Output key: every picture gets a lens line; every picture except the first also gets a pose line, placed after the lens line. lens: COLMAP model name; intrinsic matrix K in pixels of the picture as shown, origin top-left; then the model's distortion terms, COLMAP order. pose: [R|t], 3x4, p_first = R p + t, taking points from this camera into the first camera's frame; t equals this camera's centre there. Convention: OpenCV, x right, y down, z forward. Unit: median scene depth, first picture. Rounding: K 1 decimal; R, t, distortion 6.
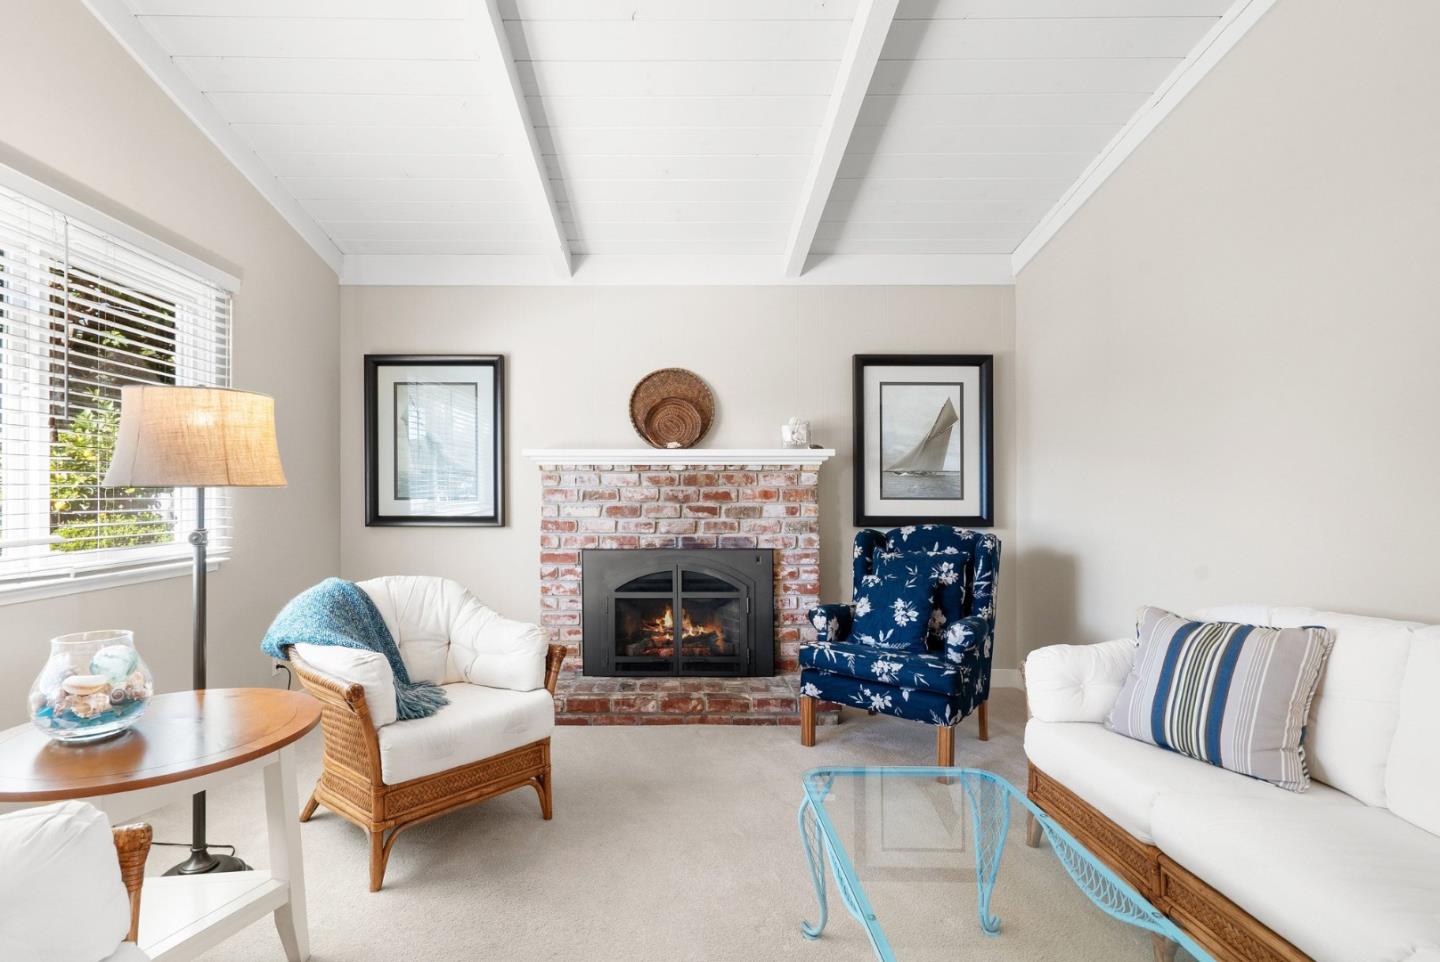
lens RADIAL K [[660.4, 0, 675.4], [0, 660.4, 484.4], [0, 0, 1]] dist [-0.001609, 0.000230]
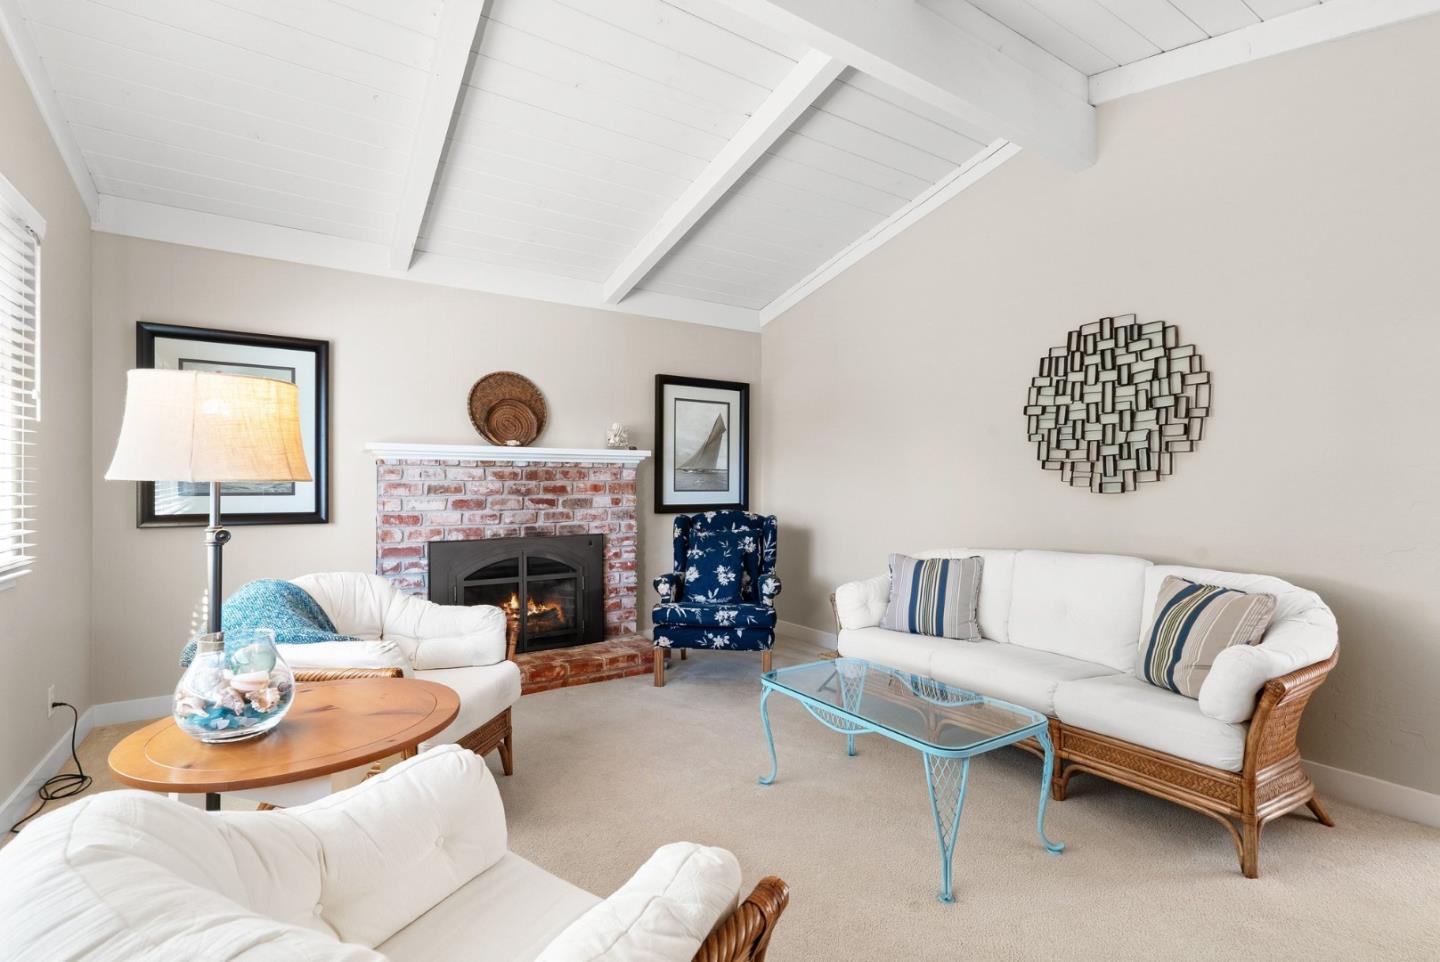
lens RADIAL K [[660.4, 0, 675.4], [0, 660.4, 484.4], [0, 0, 1]] dist [-0.001609, 0.000230]
pose [[0.850723, -0.001116, 0.525613, -0.359551], [-0.004049, 0.999954, 0.008676, -0.001580], [-0.525599, -0.009509, 0.850679, -0.071687]]
